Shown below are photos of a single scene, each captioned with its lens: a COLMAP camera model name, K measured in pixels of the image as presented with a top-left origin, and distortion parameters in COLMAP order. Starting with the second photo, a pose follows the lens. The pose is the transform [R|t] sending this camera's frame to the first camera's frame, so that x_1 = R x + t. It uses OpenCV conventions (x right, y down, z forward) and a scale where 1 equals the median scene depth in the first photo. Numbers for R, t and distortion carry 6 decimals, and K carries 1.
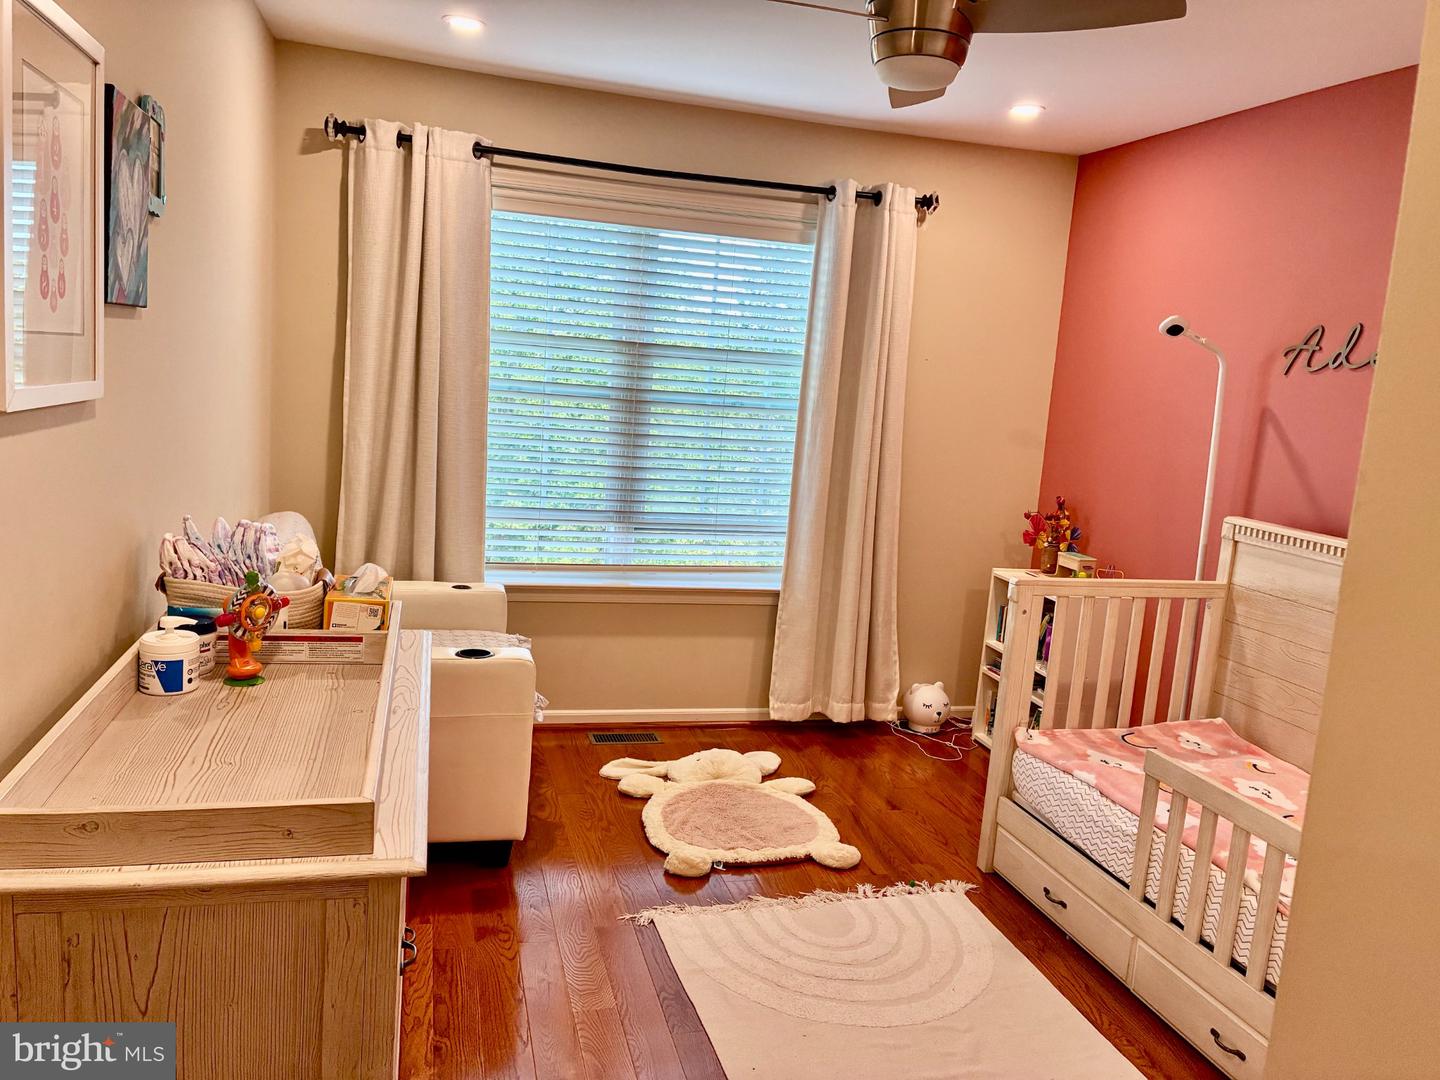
lens RADIAL K [[1084.6, 0, 728.5], [0, 1084.6, 529.2], [0, 0, 1]] dist [0.036500, -0.034962]
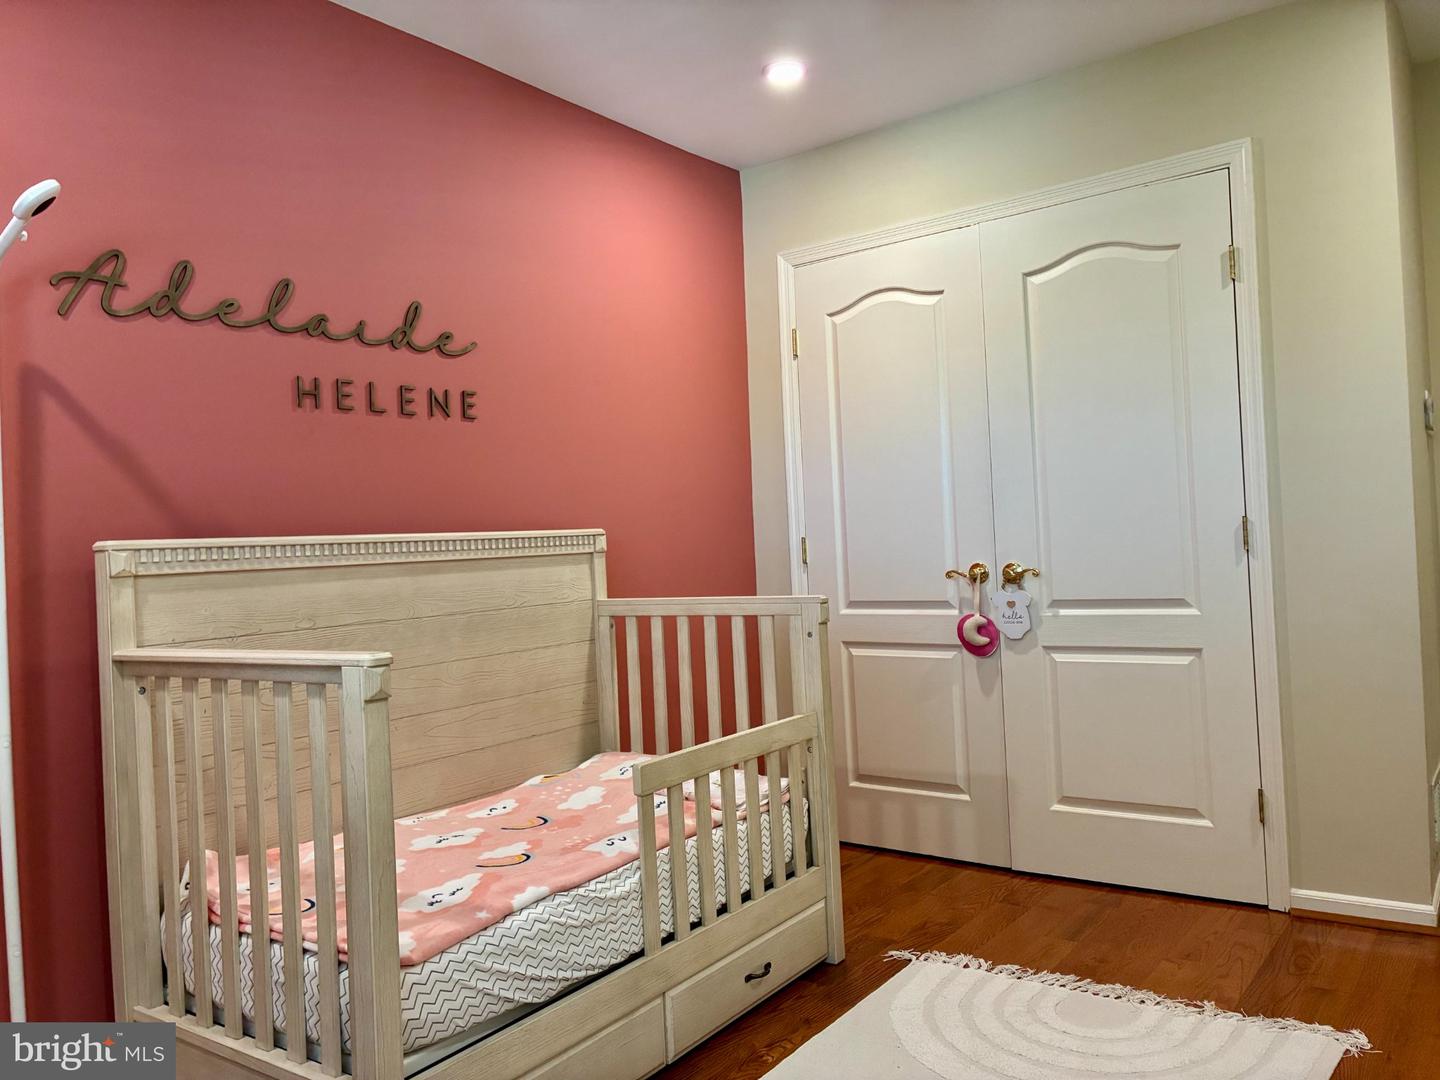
lens RADIAL K [[1084.6, 0, 717.3], [0, 1084.6, 536.2], [0, 0, 1]] dist [0.036500, -0.034962]
pose [[-0.603499, -0.041198, 0.796299, -0.212198], [0.122778, 0.981953, 0.143854, -0.056649], [-0.787854, 0.184584, -0.587549, 1.026993]]
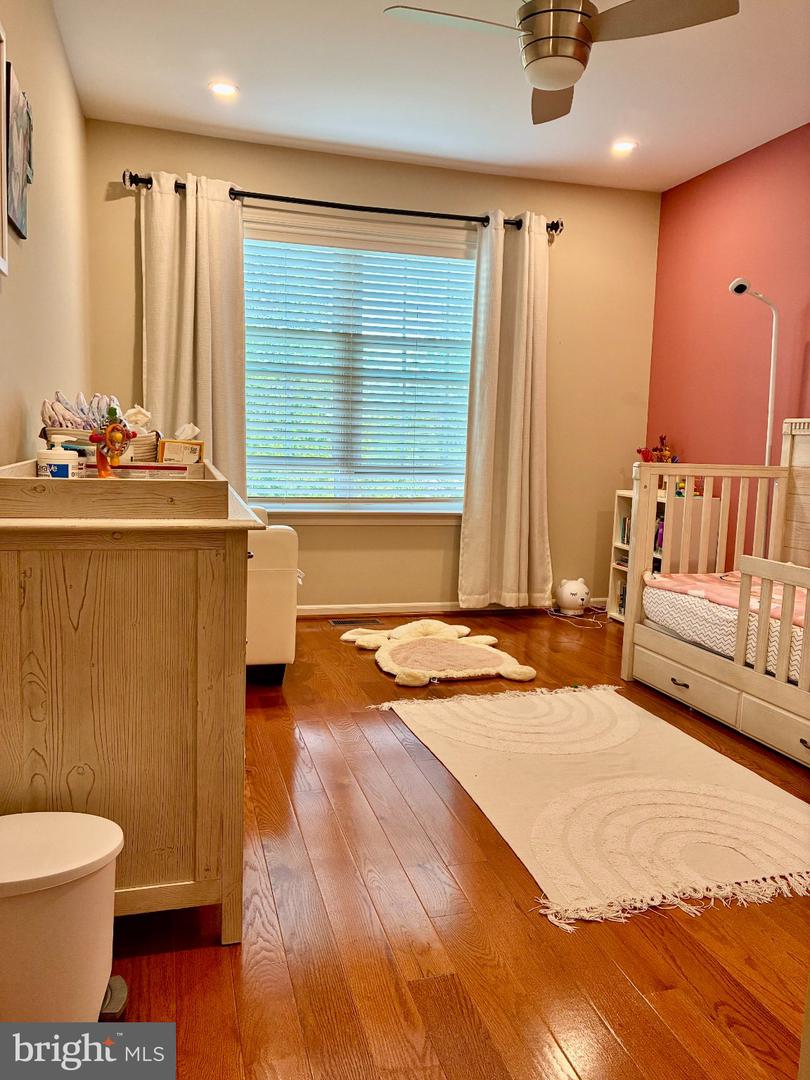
lens RADIAL K [[813.5, 0, 409.2], [0, 813.5, 535.1], [0, 0, 1]] dist [0.036500, -0.034962]
pose [[0.998835, -0.047582, 0.008010, -0.035490], [0.047814, 0.998345, -0.031966, 0.138131], [-0.006476, 0.032312, 0.999457, -0.033258]]
